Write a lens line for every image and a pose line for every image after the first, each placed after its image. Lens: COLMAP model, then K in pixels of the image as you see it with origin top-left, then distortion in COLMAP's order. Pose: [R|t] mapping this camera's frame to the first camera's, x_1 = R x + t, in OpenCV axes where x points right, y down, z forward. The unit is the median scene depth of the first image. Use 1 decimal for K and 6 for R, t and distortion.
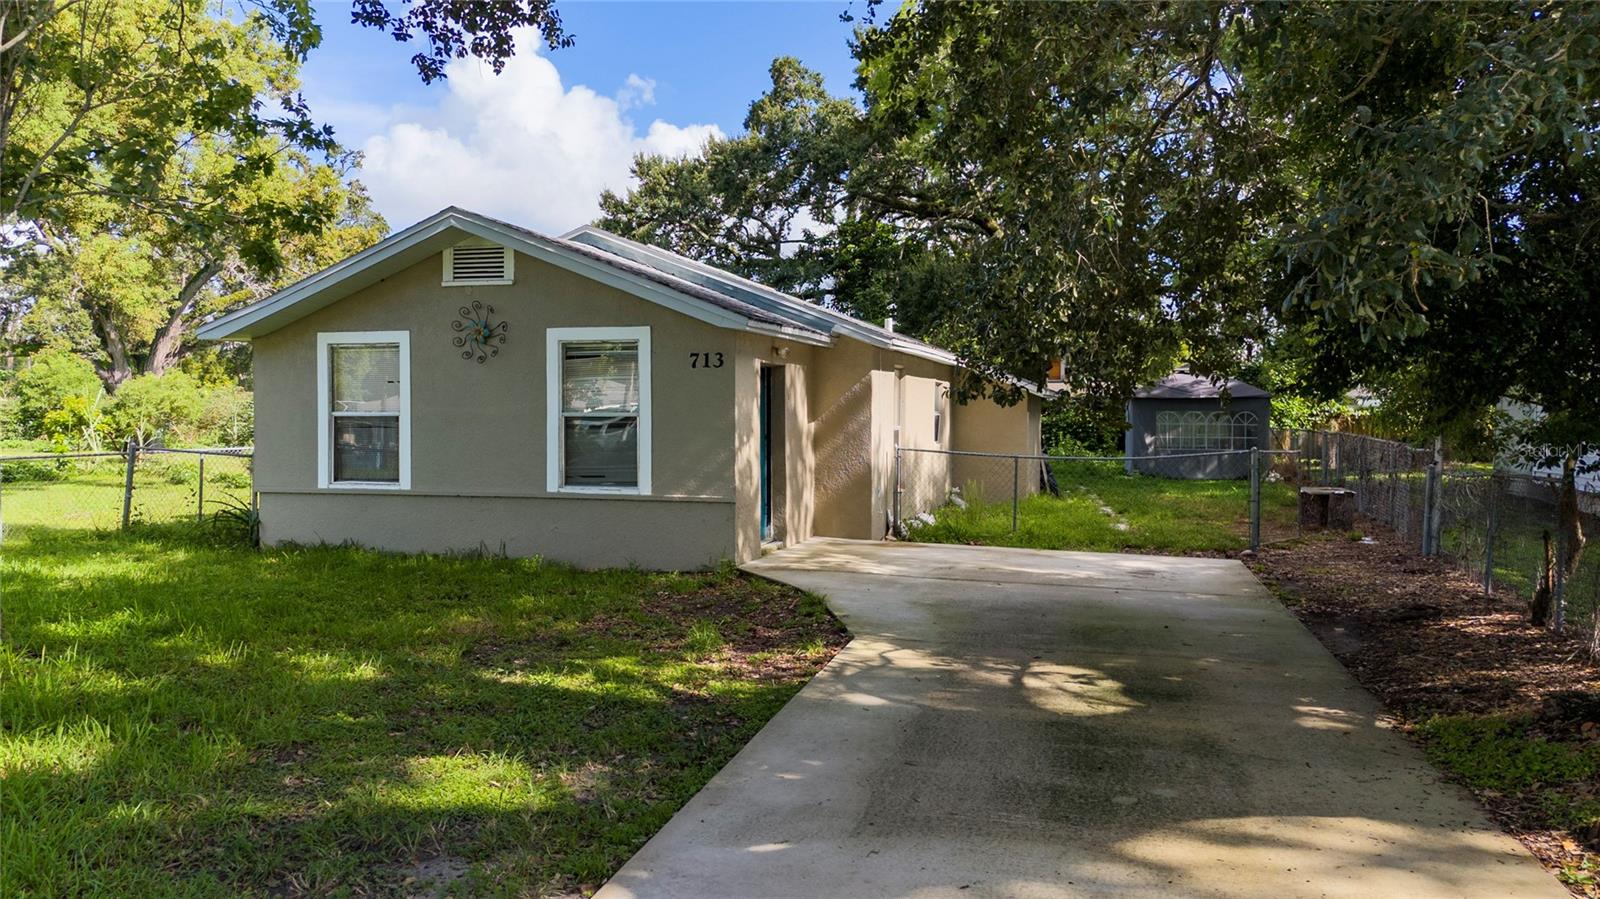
lens RADIAL K [[1159.4, 0, 801.2], [0, 1159.4, 452.8], [0, 0, 1]] dist [0.169619, -0.258931]
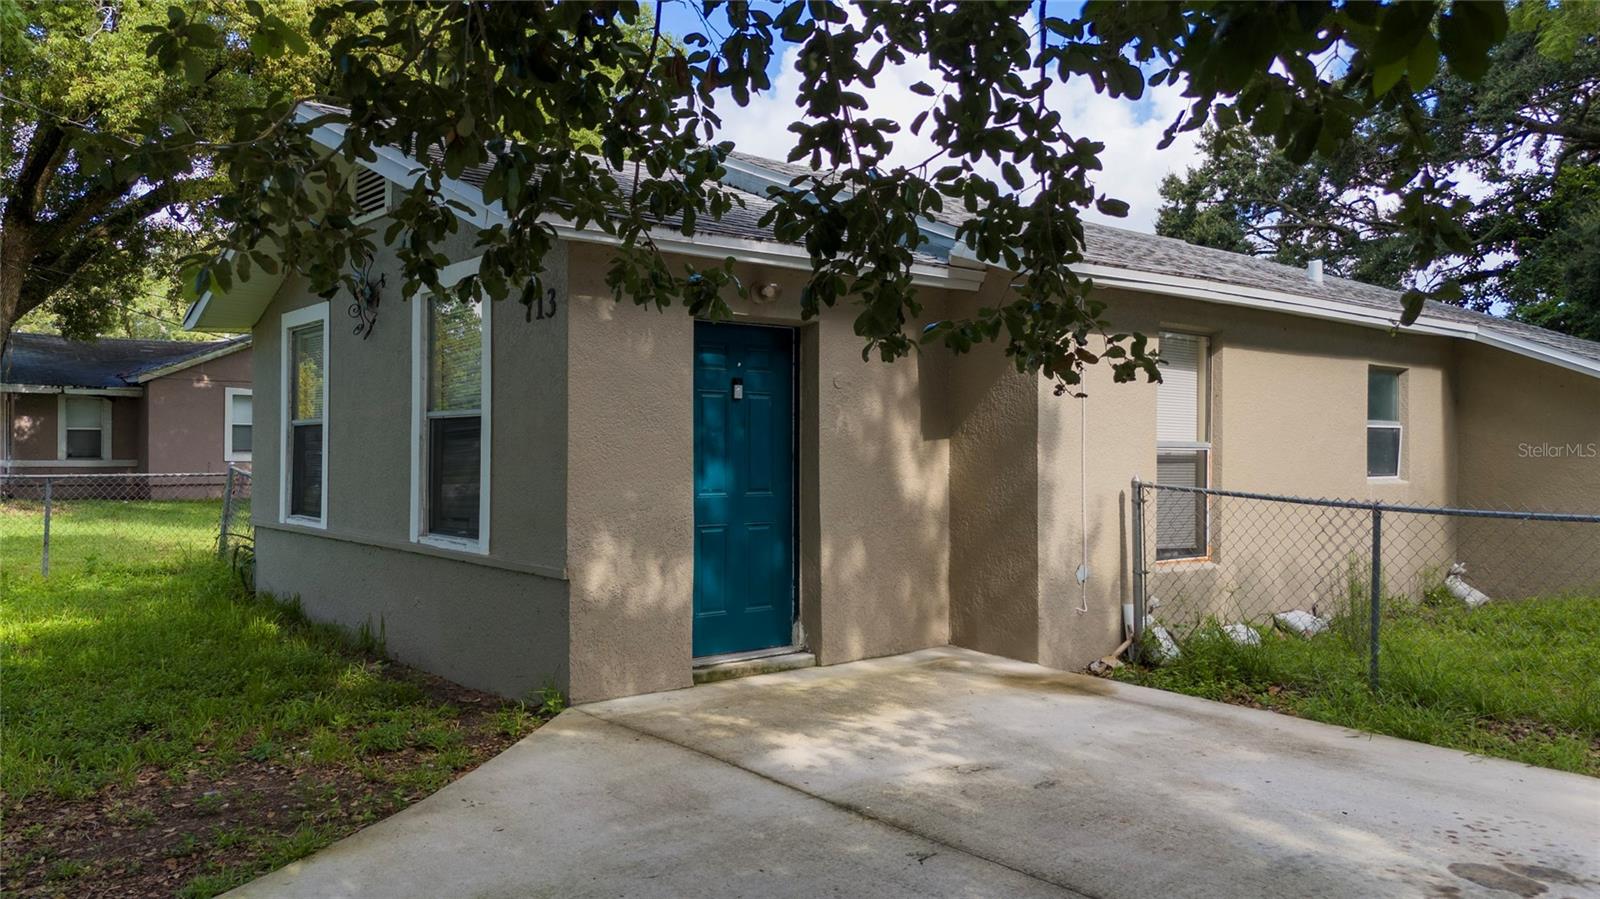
lens RADIAL K [[1159.4, 0, 801.2], [0, 1159.4, 452.8], [0, 0, 1]] dist [0.169619, -0.258931]
pose [[0.830780, 0.001020, -0.556600, 0.243301], [-0.019003, 0.999467, -0.026532, -0.000912], [0.556276, 0.032619, 0.830357, 0.492968]]
